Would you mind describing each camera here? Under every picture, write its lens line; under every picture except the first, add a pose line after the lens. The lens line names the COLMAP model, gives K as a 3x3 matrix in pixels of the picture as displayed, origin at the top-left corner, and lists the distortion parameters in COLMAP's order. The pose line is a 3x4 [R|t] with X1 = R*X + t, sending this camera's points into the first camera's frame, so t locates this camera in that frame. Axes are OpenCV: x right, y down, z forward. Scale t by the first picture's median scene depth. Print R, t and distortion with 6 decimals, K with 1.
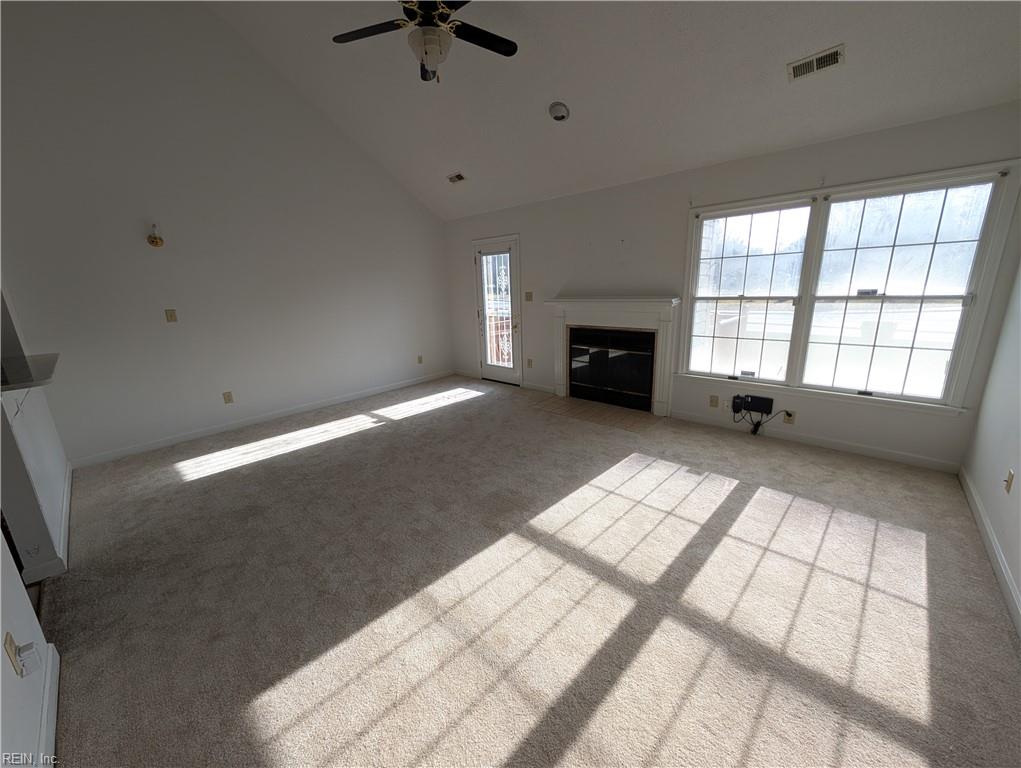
lens RADIAL K [[389.3, 0, 510.5], [0, 389.3, 384.0], [0, 0, 1]] dist [0.000687, -0.000046]
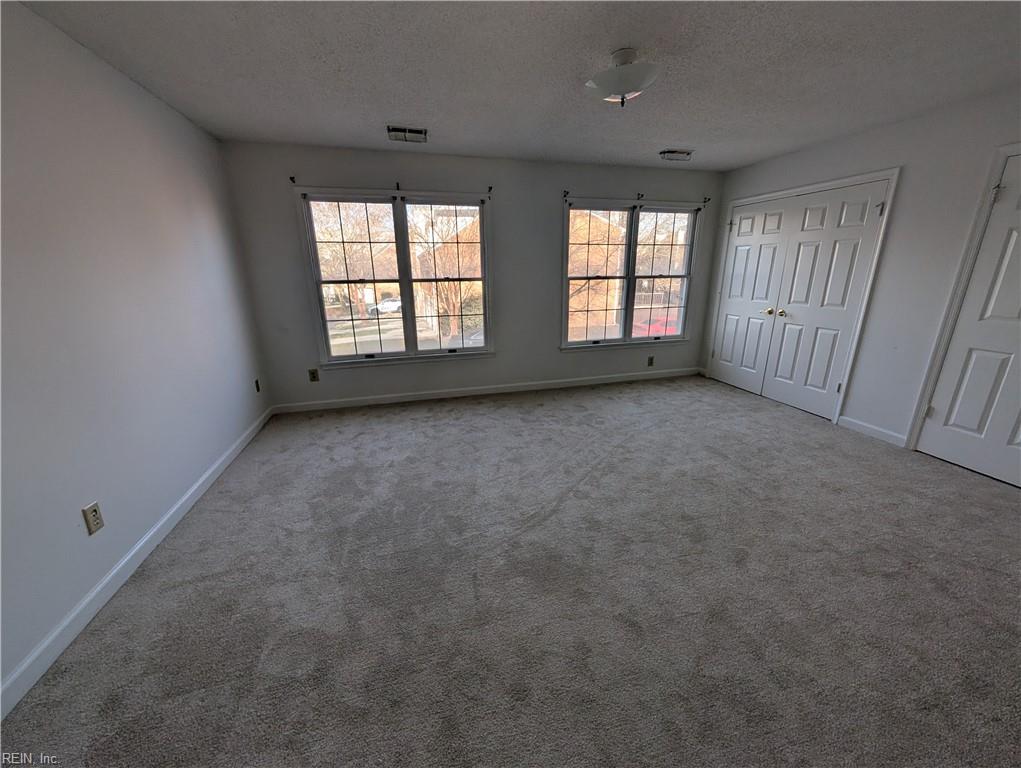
lens RADIAL K [[376.2, 0, 510.5], [0, 376.2, 384.0], [0, 0, 1]] dist [-0.002238, -0.000106]
pose [[0.540683, -0.229011, 0.809454, -0.097594], [0.191005, 0.970520, 0.146996, -0.018894], [-0.819255, 0.075131, 0.568486, 0.089438]]
